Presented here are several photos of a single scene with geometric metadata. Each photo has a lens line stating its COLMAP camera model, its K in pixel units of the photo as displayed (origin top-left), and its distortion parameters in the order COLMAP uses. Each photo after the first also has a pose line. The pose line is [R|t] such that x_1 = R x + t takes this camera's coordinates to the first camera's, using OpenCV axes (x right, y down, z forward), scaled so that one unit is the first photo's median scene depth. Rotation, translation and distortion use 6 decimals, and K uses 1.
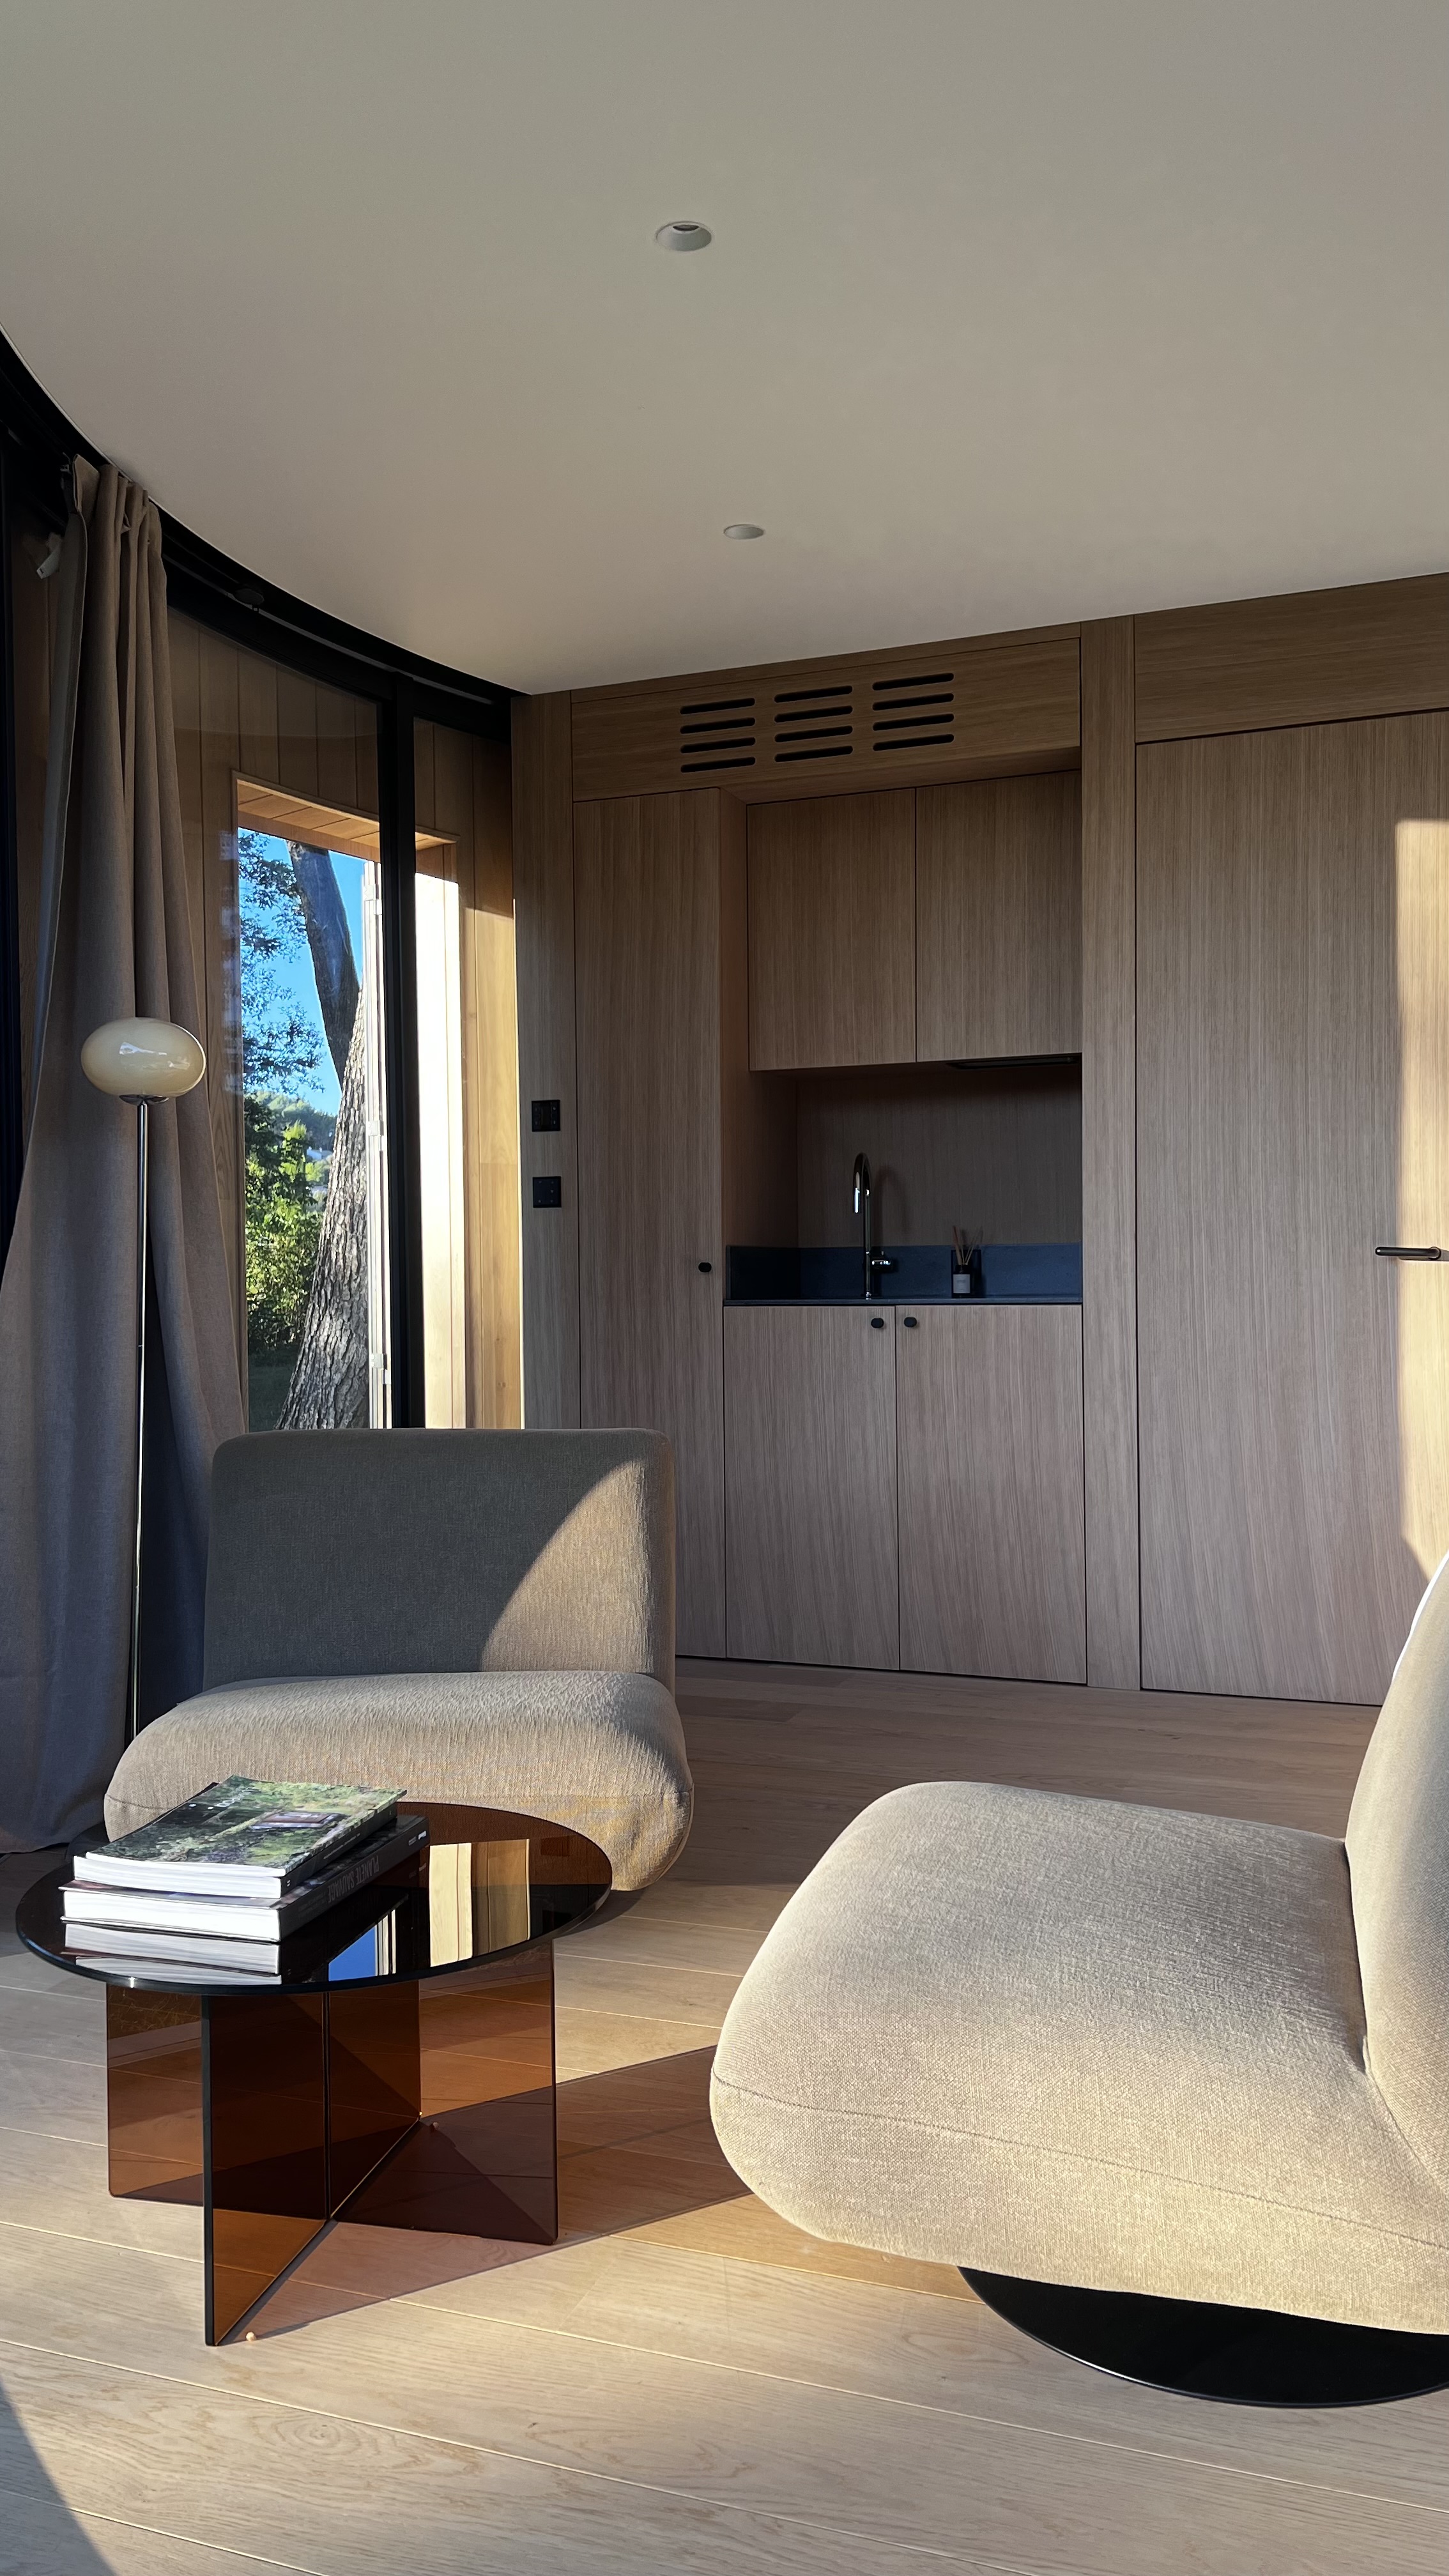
lens RADIAL K [[1866.1, 0, 688.4], [0, 1866.1, 1314.1], [0, 0, 1]] dist [0.020322, -0.041362]
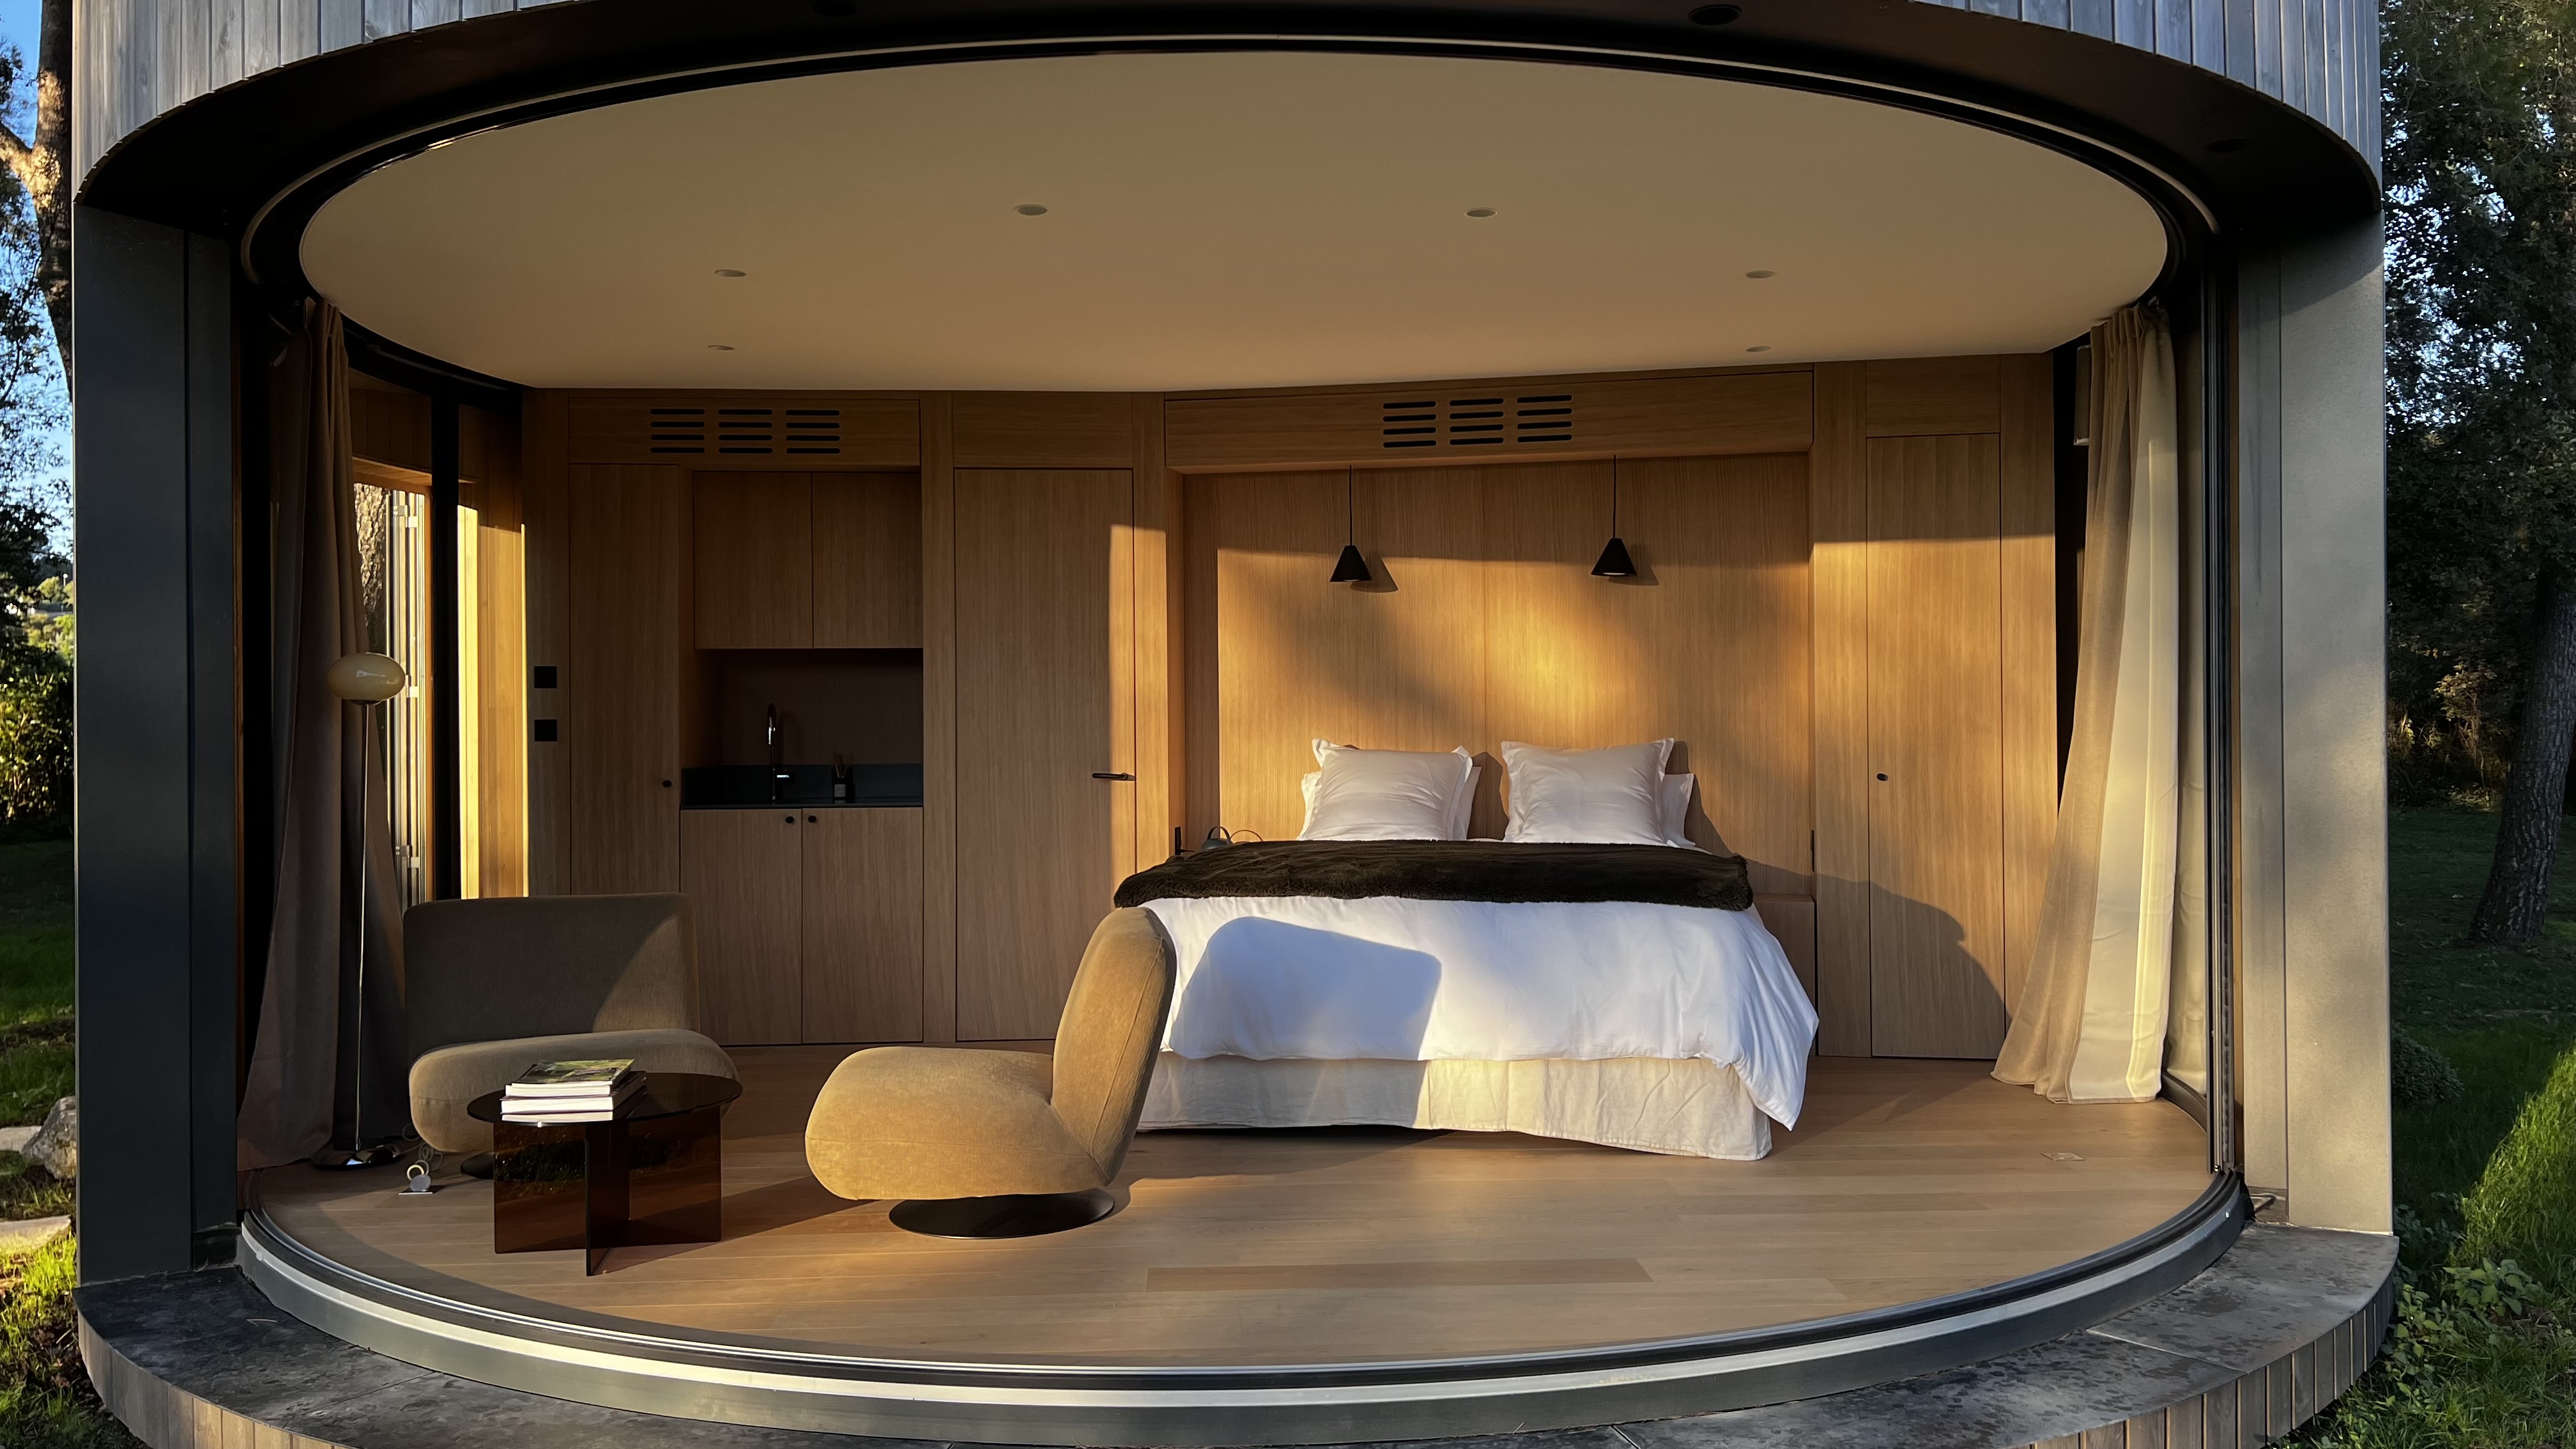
lens RADIAL K [[1866.1, 0, 1289.6], [0, 1866.1, 734.1], [0, 0, 1]] dist [0.020322, -0.041362]
pose [[0.912577, 0.001625, 0.408901, -0.152139], [0.005498, 0.999853, -0.016244, -0.038144], [-0.408868, 0.017073, 0.912434, -0.578028]]
